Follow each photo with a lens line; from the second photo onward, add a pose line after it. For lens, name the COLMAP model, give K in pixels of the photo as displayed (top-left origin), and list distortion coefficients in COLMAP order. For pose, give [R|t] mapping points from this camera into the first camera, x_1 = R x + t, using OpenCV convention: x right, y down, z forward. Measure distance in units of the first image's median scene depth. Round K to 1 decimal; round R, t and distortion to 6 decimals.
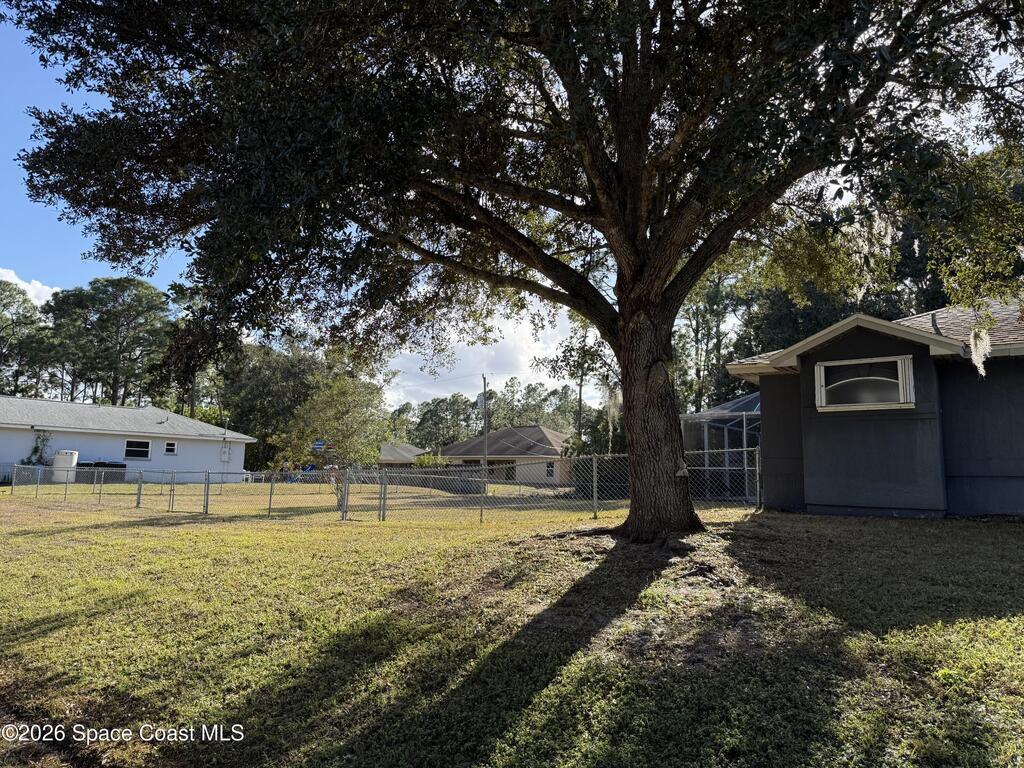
lens RADIAL K [[716.5, 0, 512.0], [0, 716.5, 384.0], [0, 0, 1]] dist [-0.004579, -0.005538]
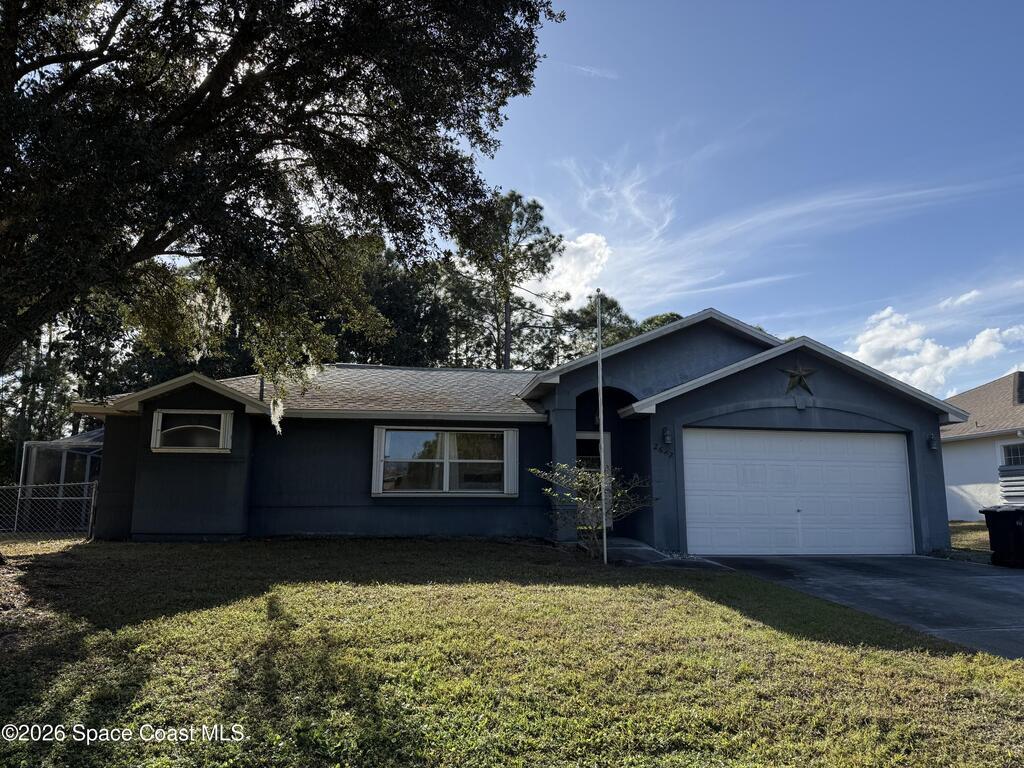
lens RADIAL K [[716.5, 0, 512.0], [0, 716.5, 384.0], [0, 0, 1]] dist [-0.004579, -0.005538]
pose [[0.701522, 0.103542, 0.705086, 0.011218], [-0.080526, 0.994569, -0.065934, -0.043983], [-0.708084, -0.010523, 0.706050, -0.236538]]
